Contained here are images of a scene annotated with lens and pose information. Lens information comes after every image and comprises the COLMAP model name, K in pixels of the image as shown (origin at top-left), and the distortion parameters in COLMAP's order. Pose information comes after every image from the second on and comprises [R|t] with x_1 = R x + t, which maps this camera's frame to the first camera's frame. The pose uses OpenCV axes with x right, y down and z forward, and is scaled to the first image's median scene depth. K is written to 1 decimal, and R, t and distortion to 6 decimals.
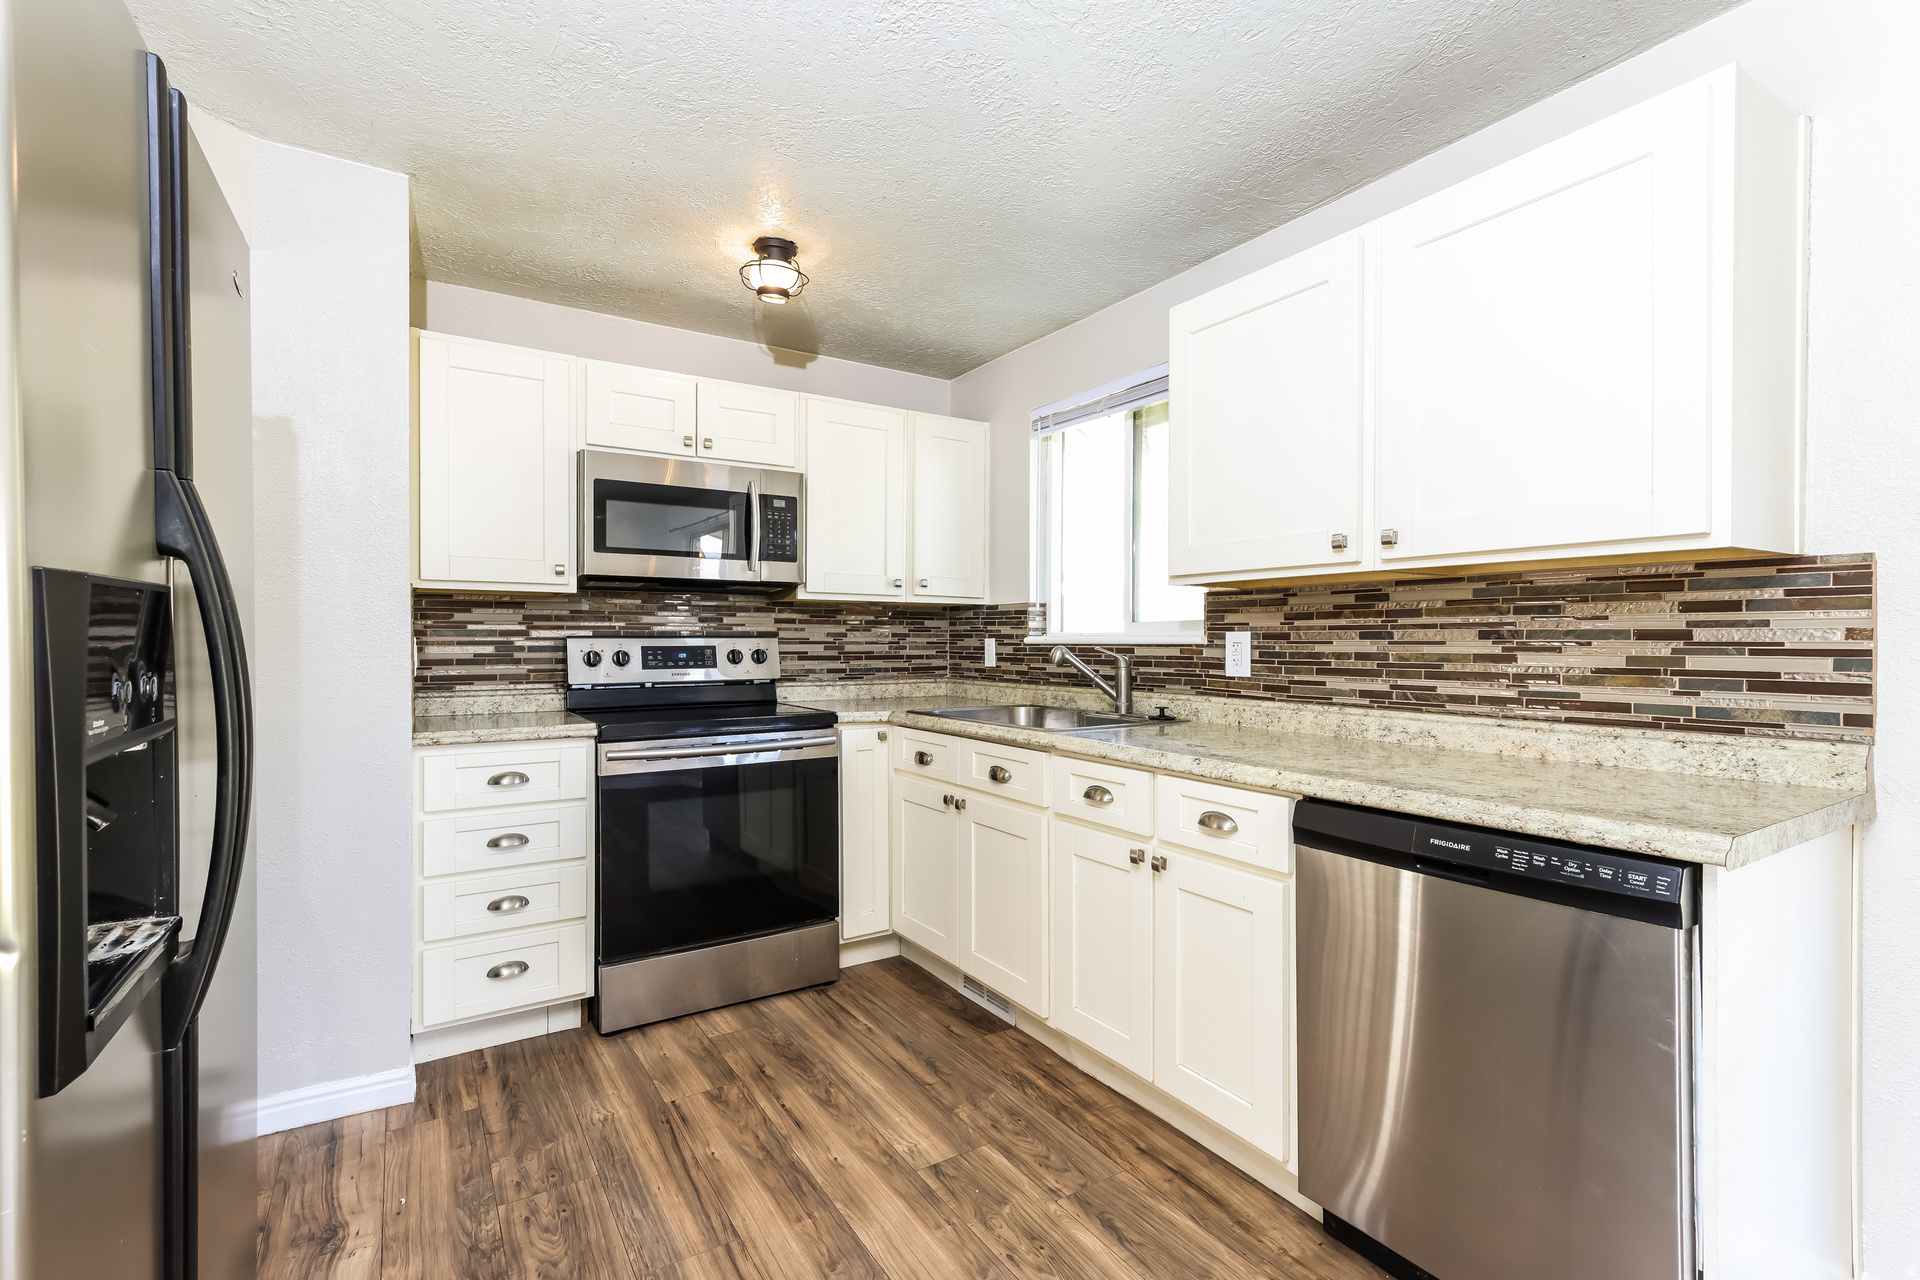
lens RADIAL K [[886.5, 0, 953.9], [0, 886.5, 647.4], [0, 0, 1]] dist [0.016684, 0.000961]
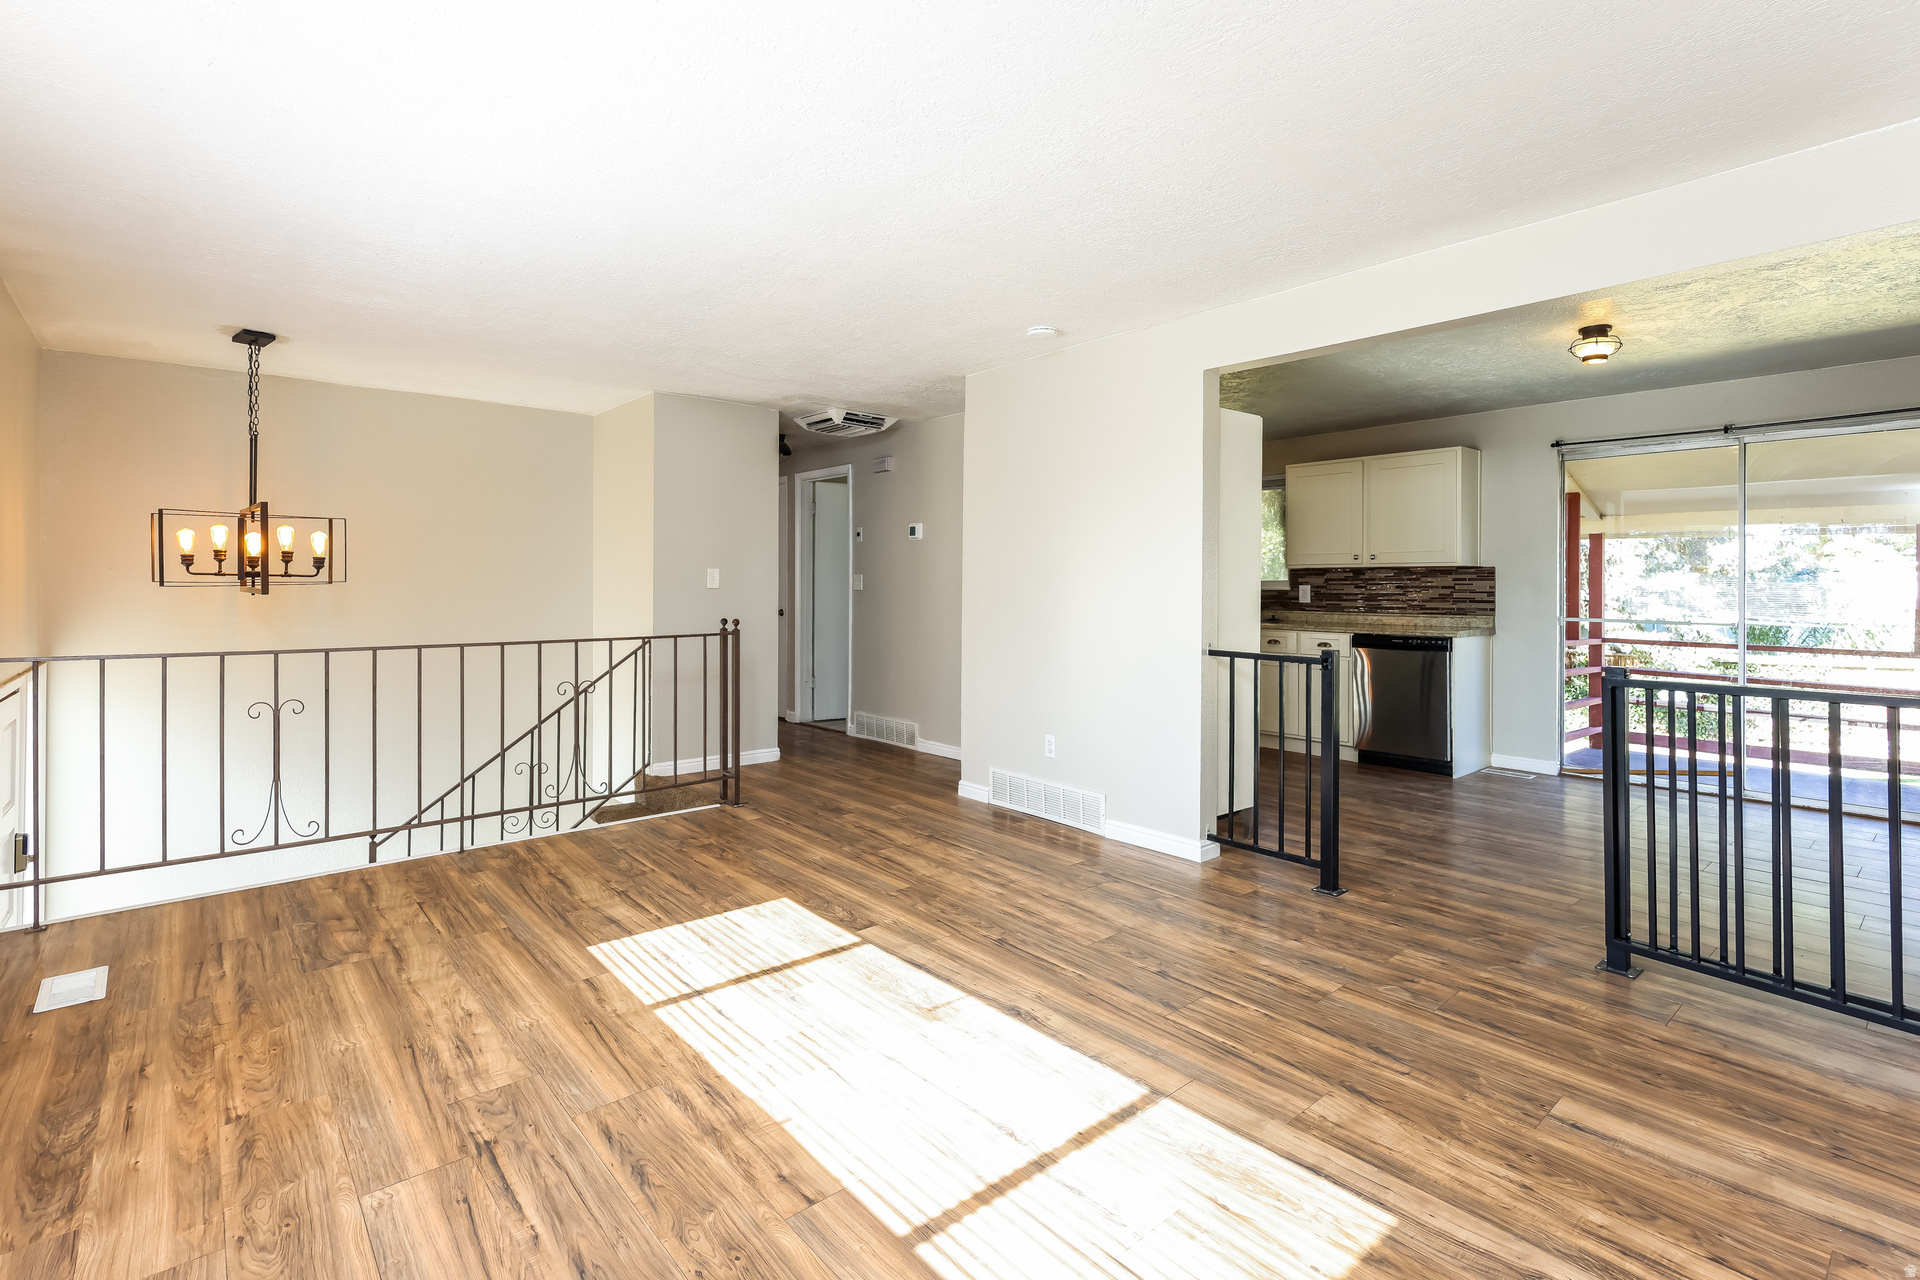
lens RADIAL K [[886.5, 0, 951.2], [0, 886.5, 584.2], [0, 0, 1]] dist [0.016684, 0.000961]
pose [[0.993298, -0.001715, 0.115570, -1.184337], [0.002817, 0.999952, -0.009368, 0.000521], [-0.115548, 0.009630, 0.993255, -1.719375]]
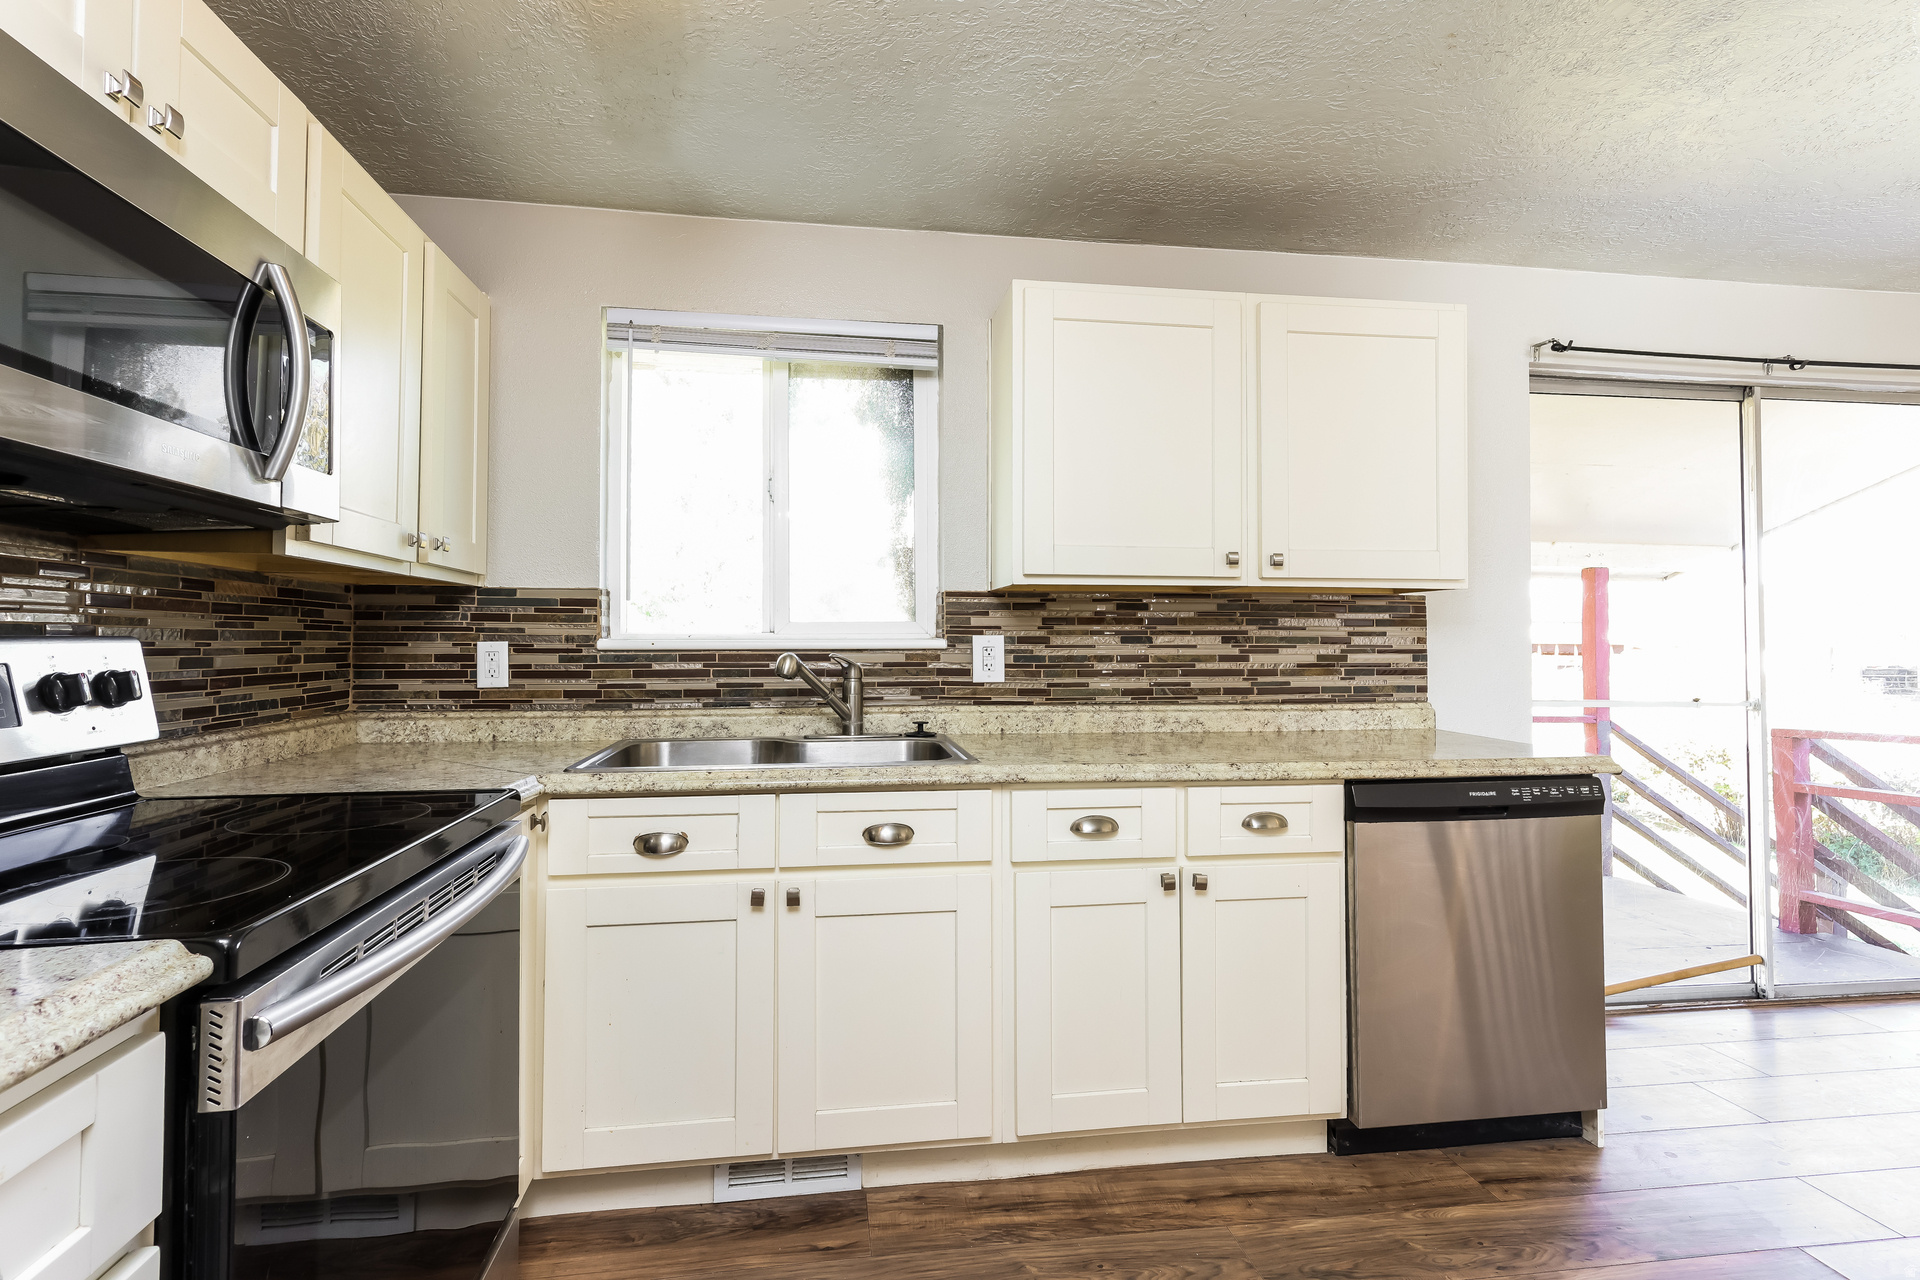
lens RADIAL K [[886.5, 0, 948.7], [0, 886.5, 629.6], [0, 0, 1]] dist [0.016684, 0.000961]
pose [[0.409316, 0.012283, 0.912310, -0.668079], [0.007486, 0.999831, -0.016820, -0.009529], [-0.912362, 0.013715, 0.409155, 0.762744]]
